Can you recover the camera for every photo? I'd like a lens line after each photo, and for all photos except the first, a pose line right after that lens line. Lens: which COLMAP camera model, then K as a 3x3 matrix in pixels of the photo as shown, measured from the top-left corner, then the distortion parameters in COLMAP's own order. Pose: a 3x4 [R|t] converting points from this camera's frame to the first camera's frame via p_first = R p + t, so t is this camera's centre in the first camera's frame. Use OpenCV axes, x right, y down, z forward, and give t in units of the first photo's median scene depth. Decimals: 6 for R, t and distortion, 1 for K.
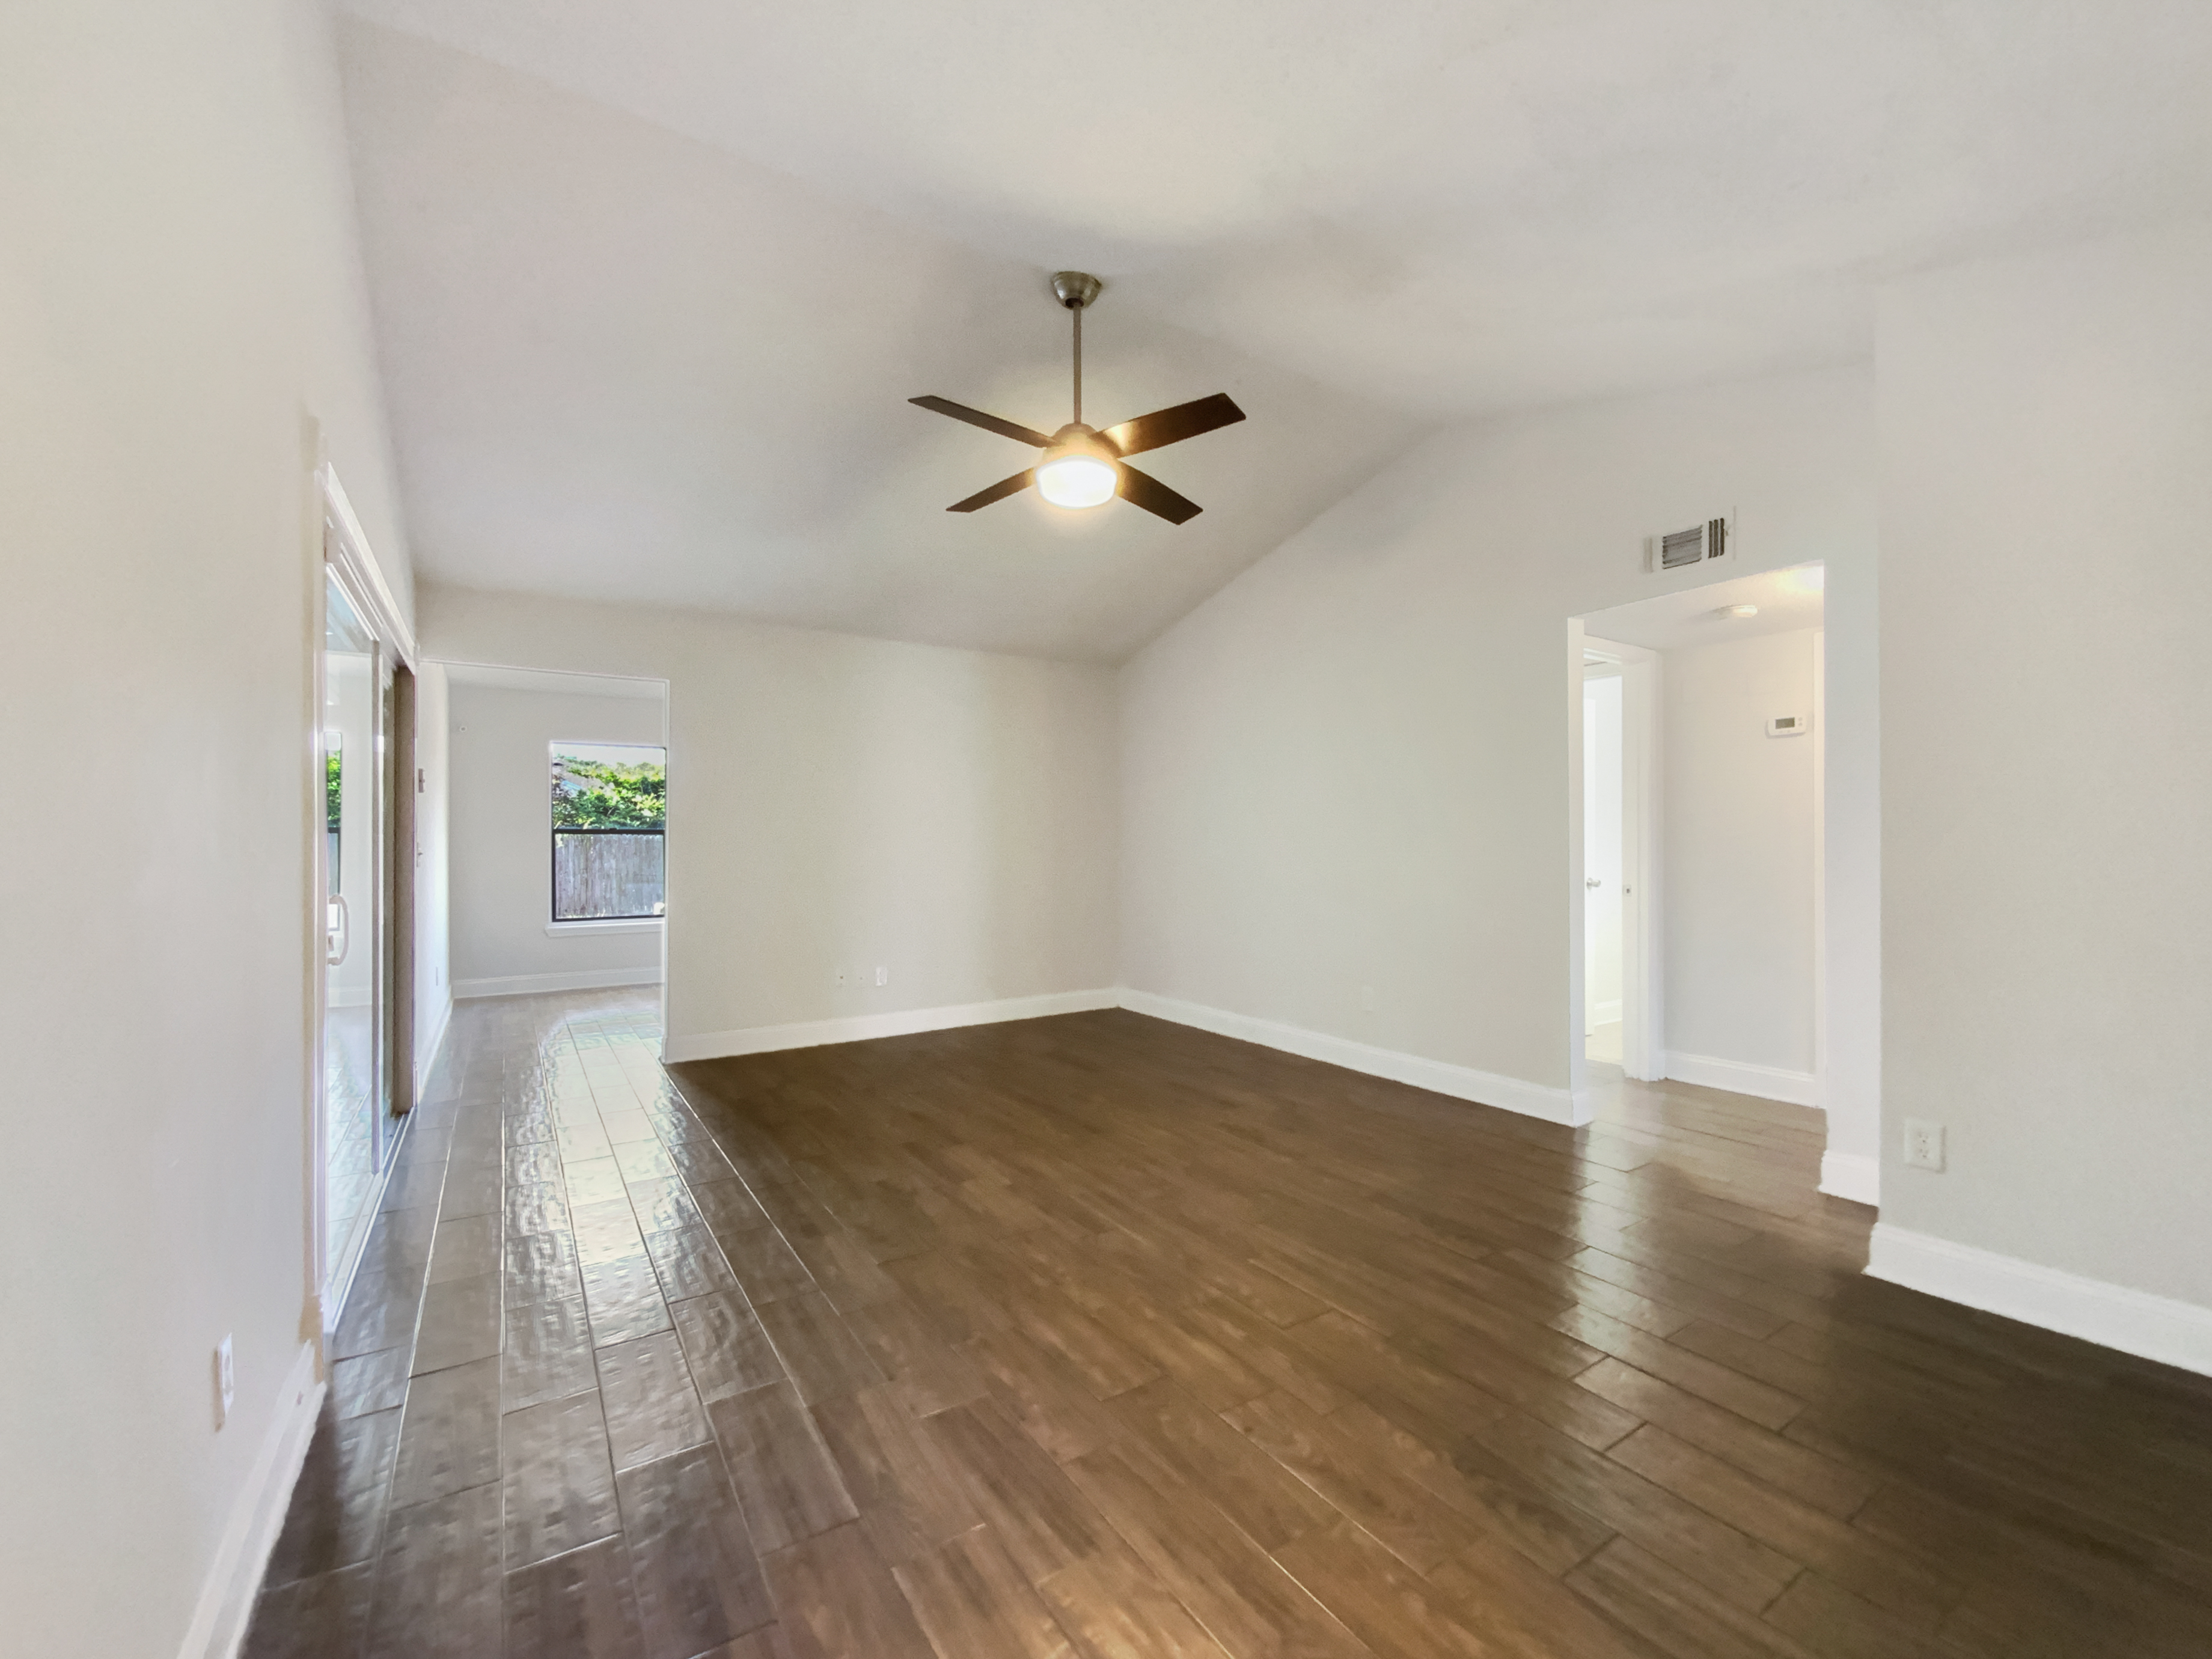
lens RADIAL K [[911.9, 0, 1106.0], [0, 911.9, 829.5], [0, 0, 1]] dist [0.000733, -0.000073]
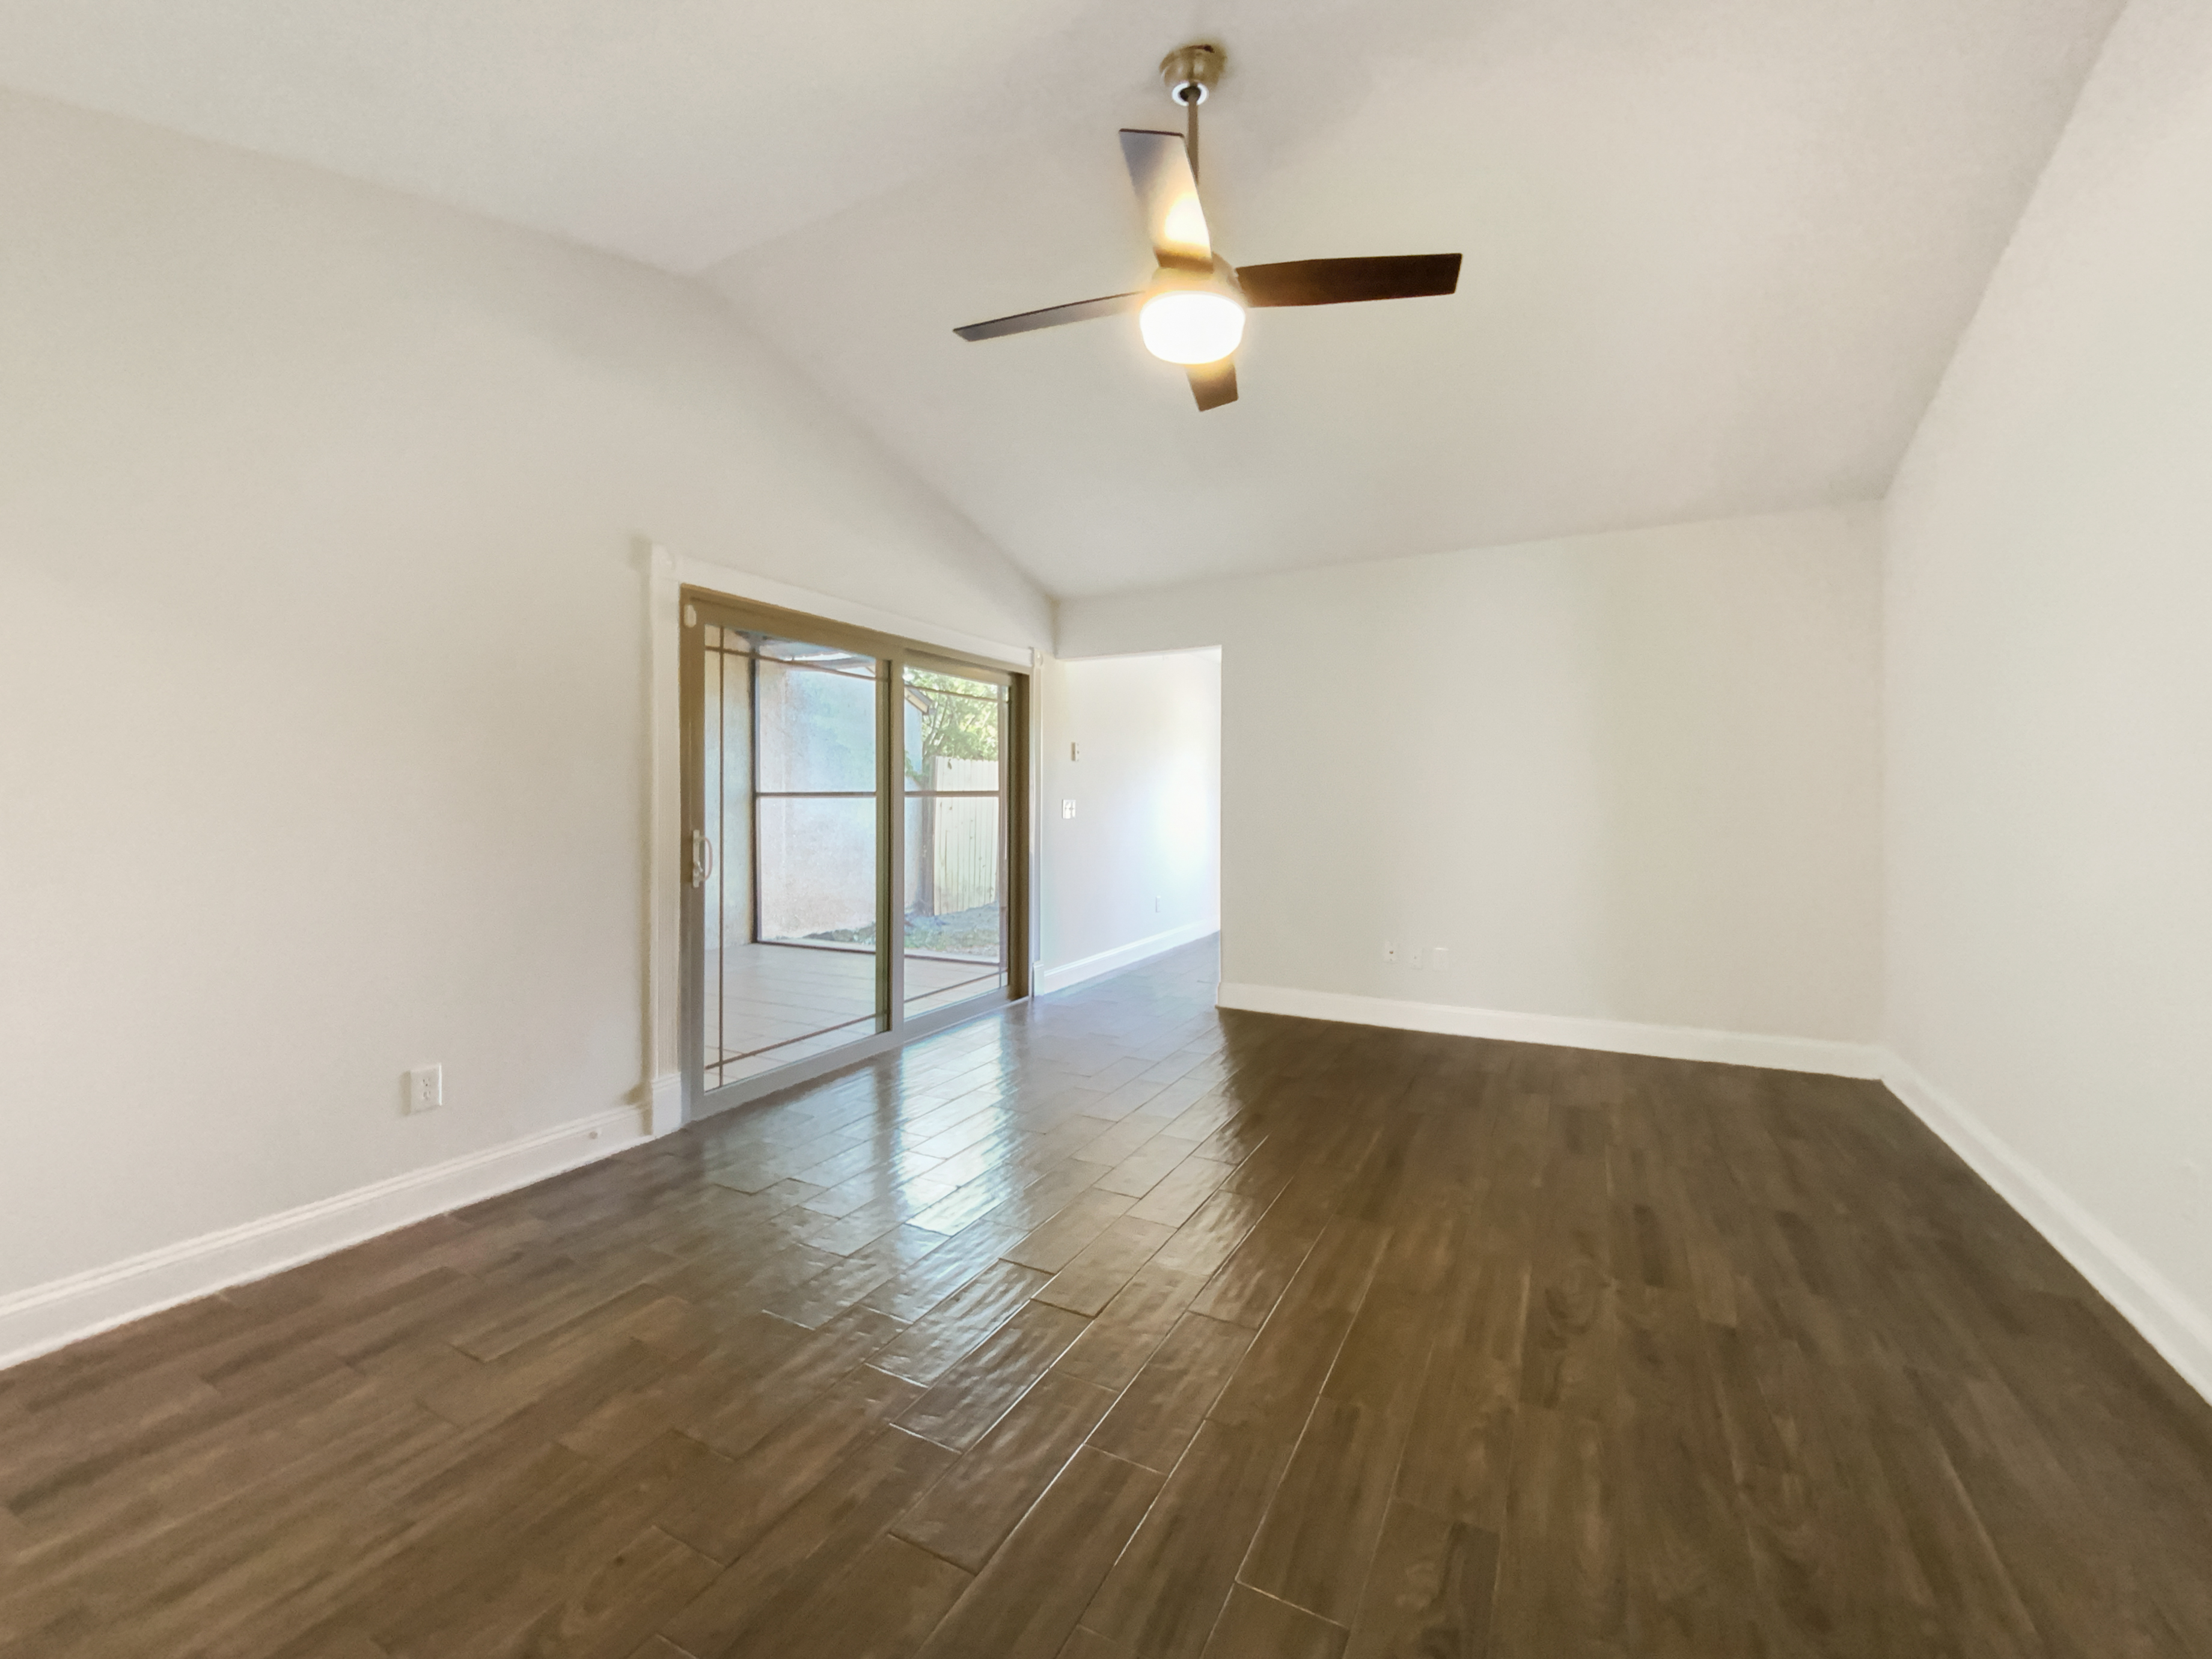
lens RADIAL K [[927.1, 0, 1092.3], [0, 927.1, 779.3], [0, 0, 1]] dist [0.002613, -0.000500]
pose [[0.478611, -0.025002, -0.877671, 0.598806], [0.017080, 0.999670, -0.019164, 0.010759], [0.877861, -0.005819, 0.478880, 0.556267]]
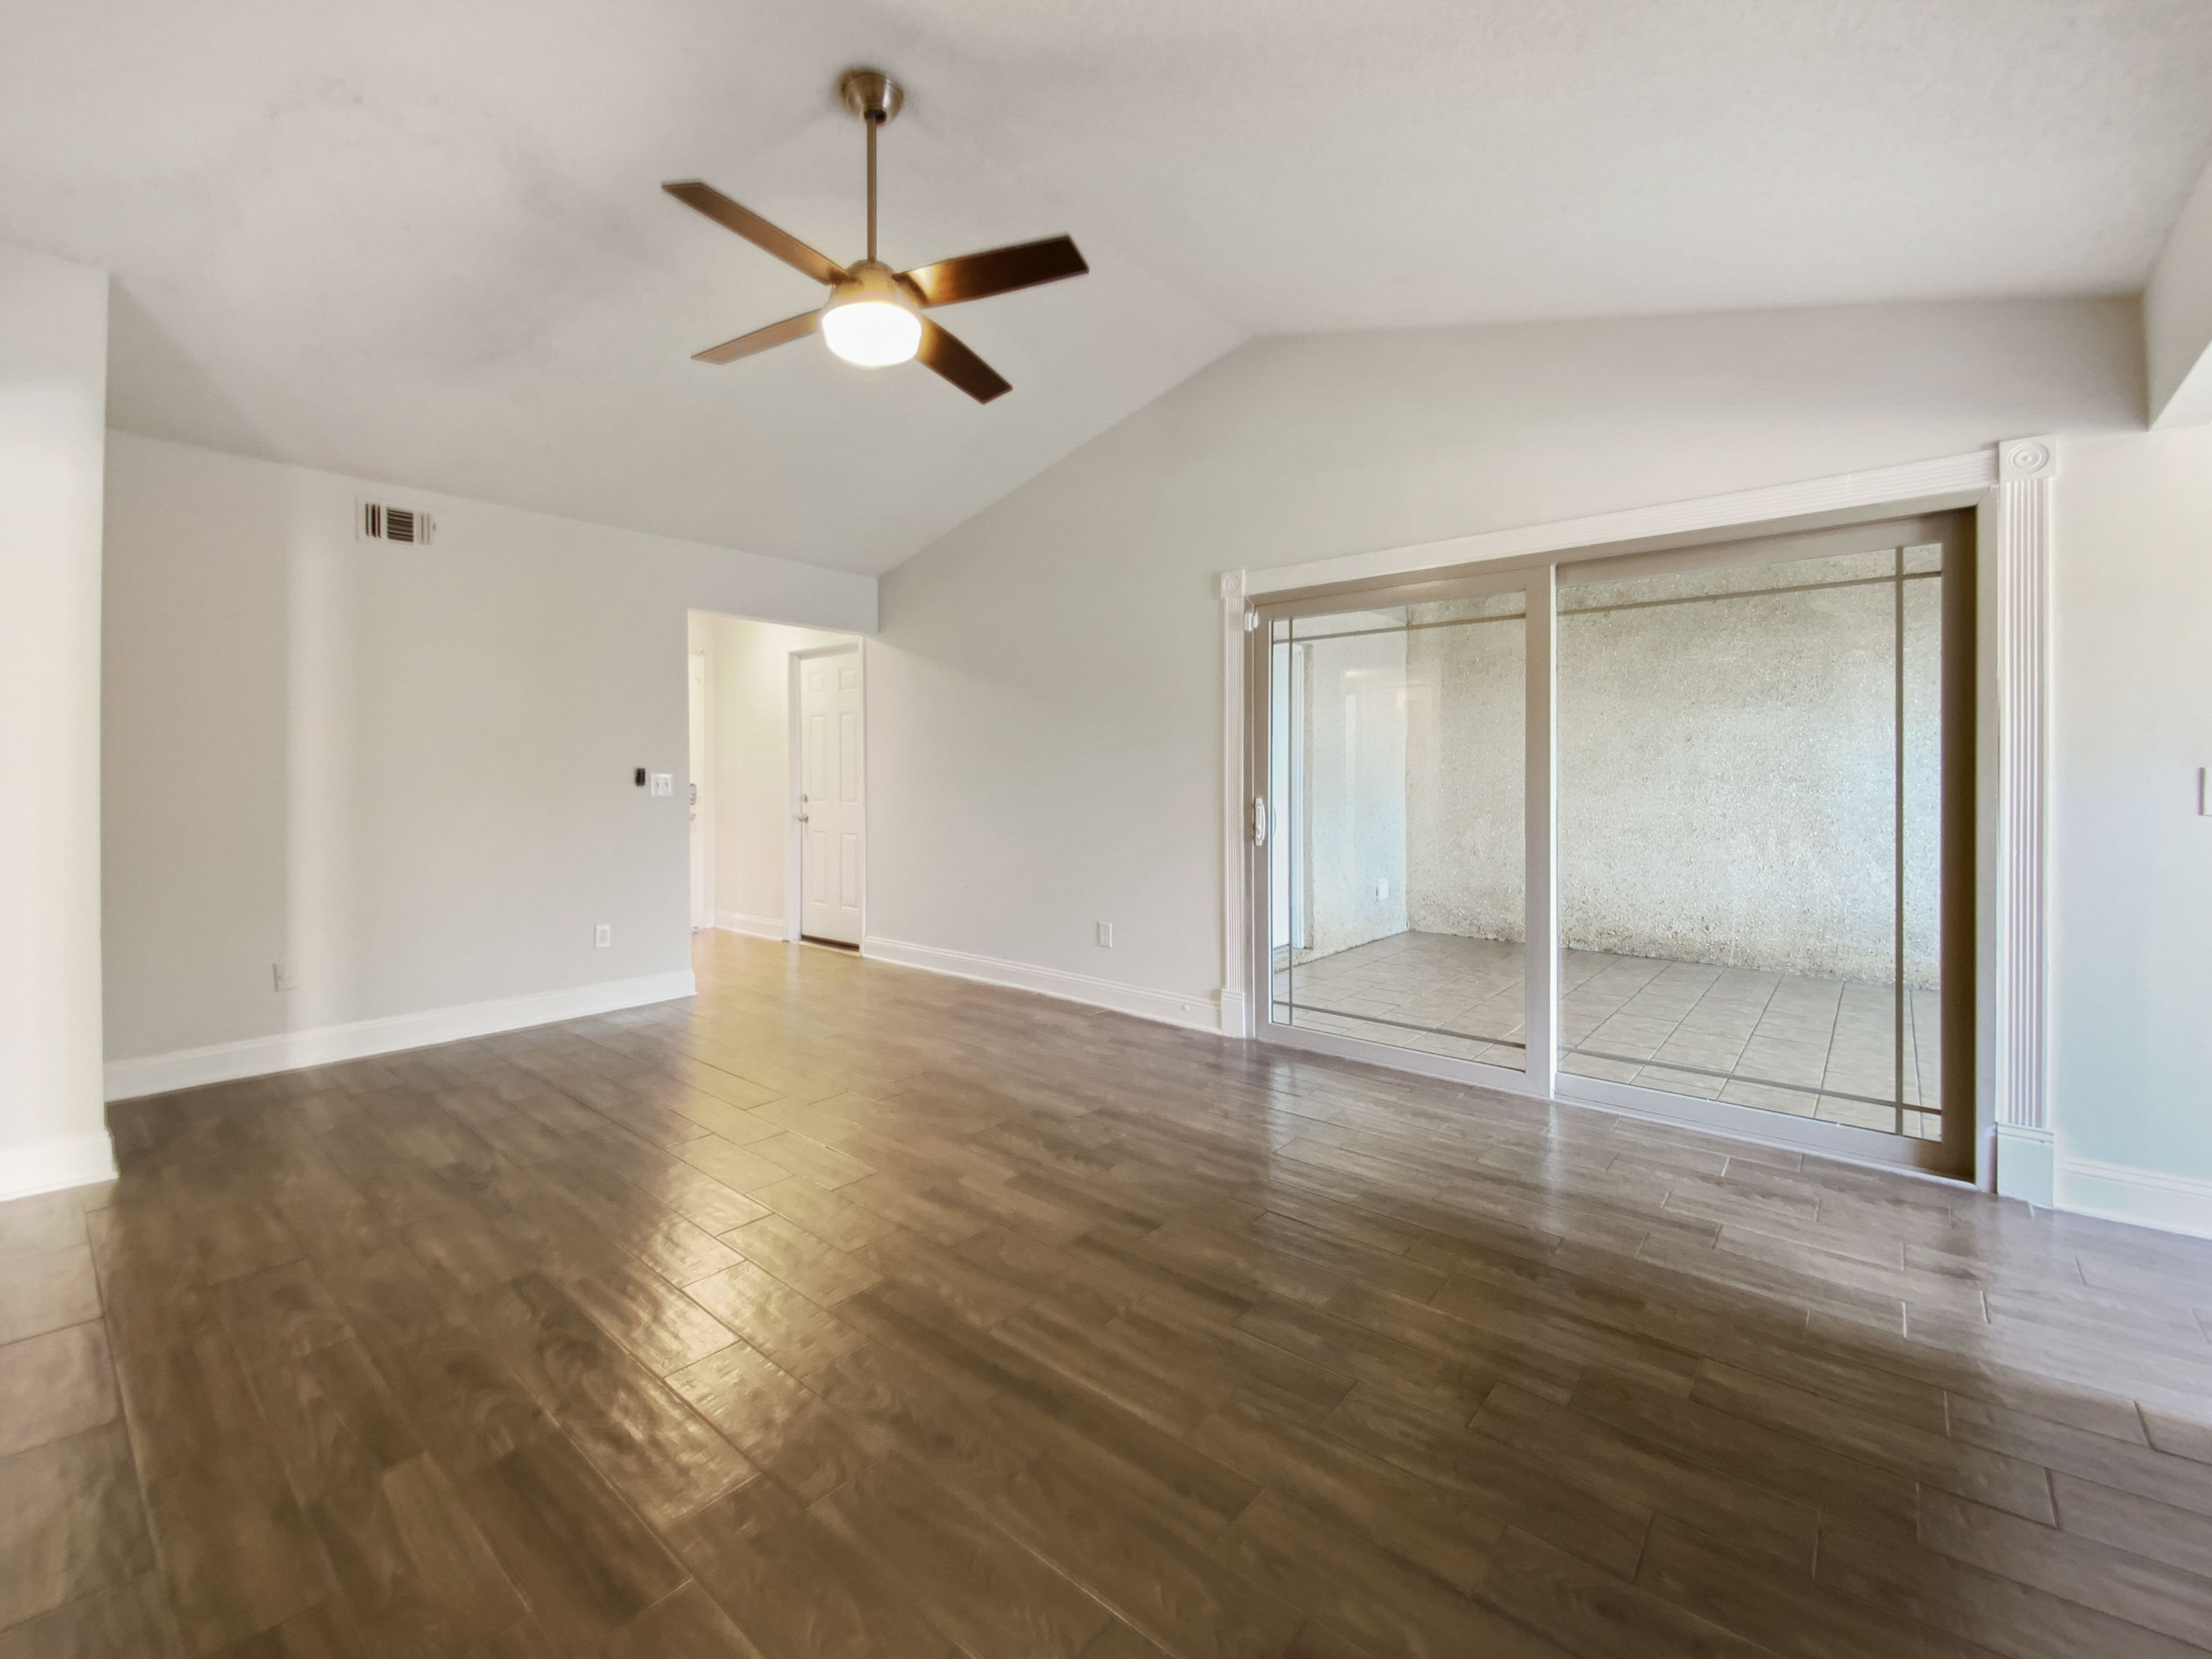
lens RADIAL K [[927.1, 0, 1092.3], [0, 927.1, 779.3], [0, 0, 1]] dist [0.002613, -0.000500]
pose [[-0.959822, 0.000143, -0.280610, 0.017795], [0.002756, 0.999956, -0.008915, 0.025586], [0.280596, -0.009330, -0.959780, 1.828611]]
